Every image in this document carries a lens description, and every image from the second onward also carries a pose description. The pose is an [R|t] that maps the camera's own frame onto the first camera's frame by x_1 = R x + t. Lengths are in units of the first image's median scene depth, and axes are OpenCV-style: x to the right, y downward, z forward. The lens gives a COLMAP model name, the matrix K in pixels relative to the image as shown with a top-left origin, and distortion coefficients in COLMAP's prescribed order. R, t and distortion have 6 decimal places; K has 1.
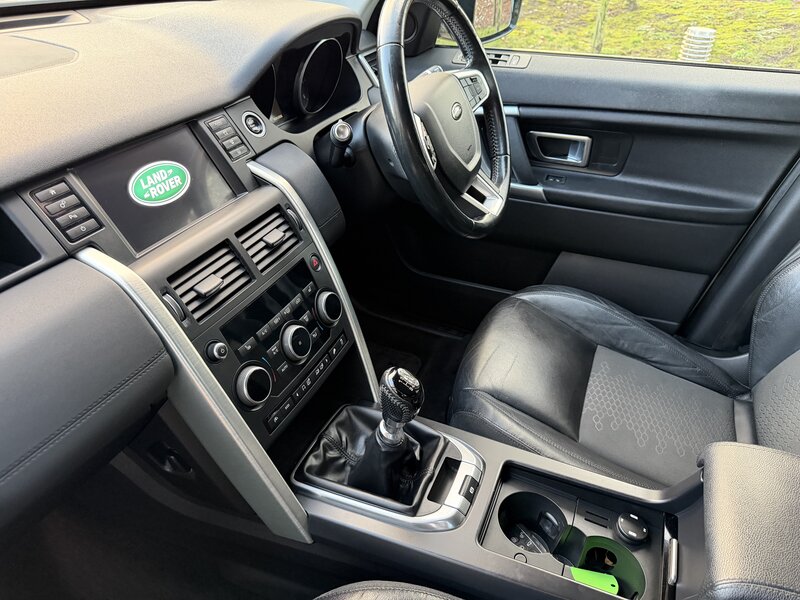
lens RADIAL K [[565.8, 0, 400.0], [0, 565.8, 300.0], [0, 0, 1]] dist [0.028719, -0.030465]
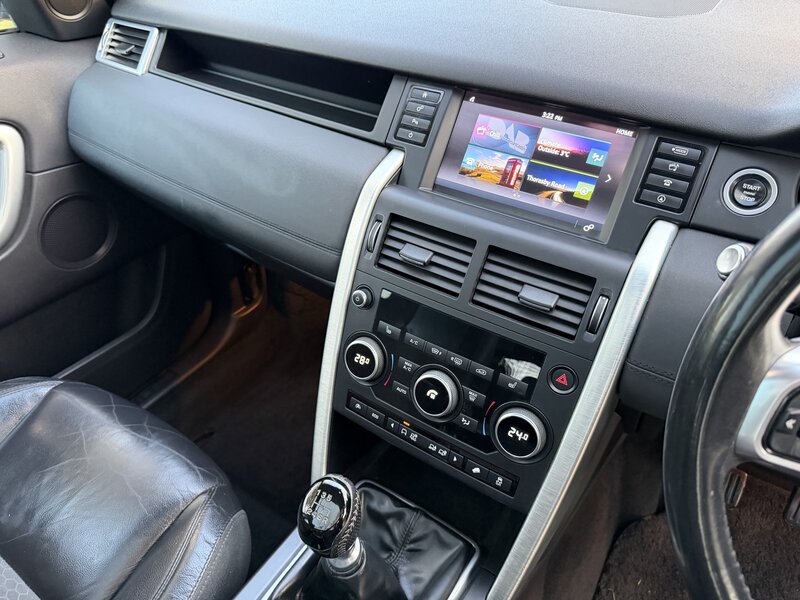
lens RADIAL K [[539.4, 0, 416.7], [0, 539.4, 304.3], [0, 0, 1]] dist [0.191648, -0.326689]
pose [[-0.148129, 0.572177, -0.806642, 0.338366], [-0.577039, 0.612402, 0.540361, -0.374203], [0.803171, 0.545507, 0.239454, 0.713826]]
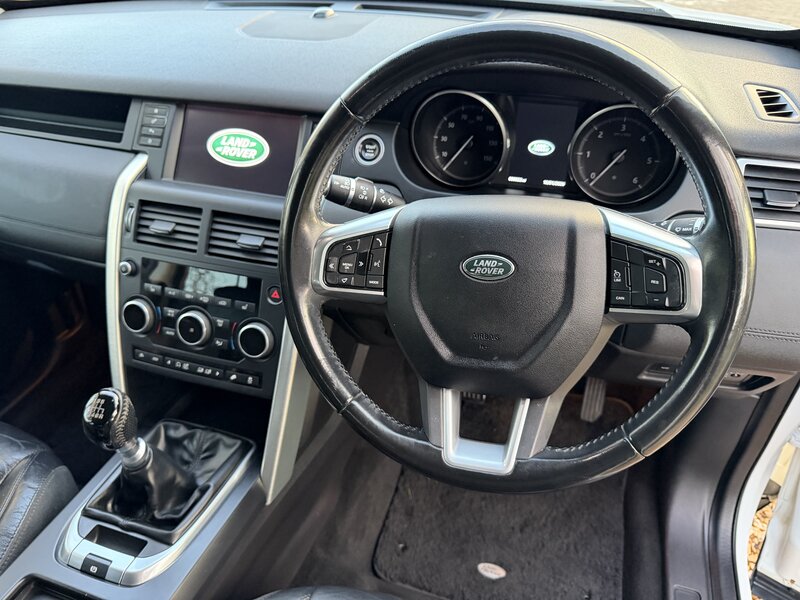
lens RADIAL K [[565.8, 0, 400.0], [0, 565.8, 300.0], [0, 0, 1]] dist [0.028719, -0.030465]
pose [[0.095352, 0.536540, -0.838471, 0.661747], [-0.547578, 0.731691, 0.405940, -0.562988], [0.831304, 0.420421, 0.363566, 0.888141]]
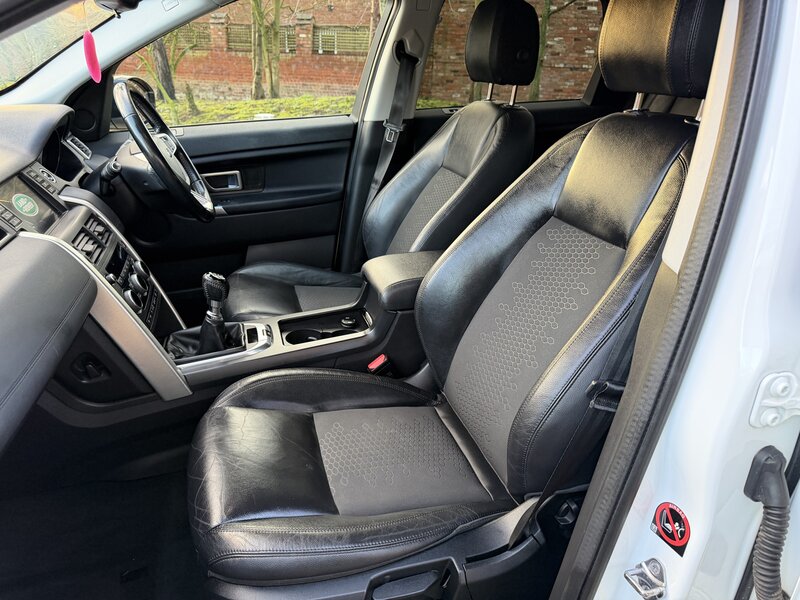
lens RADIAL K [[565.8, 0, 400.0], [0, 565.8, 300.0], [0, 0, 1]] dist [0.028719, -0.030465]
pose [[0.764809, -0.298882, 0.570733, -0.557973], [0.388010, 0.920883, -0.037703, 0.469318], [-0.514310, 0.250286, 0.820269, -0.729937]]
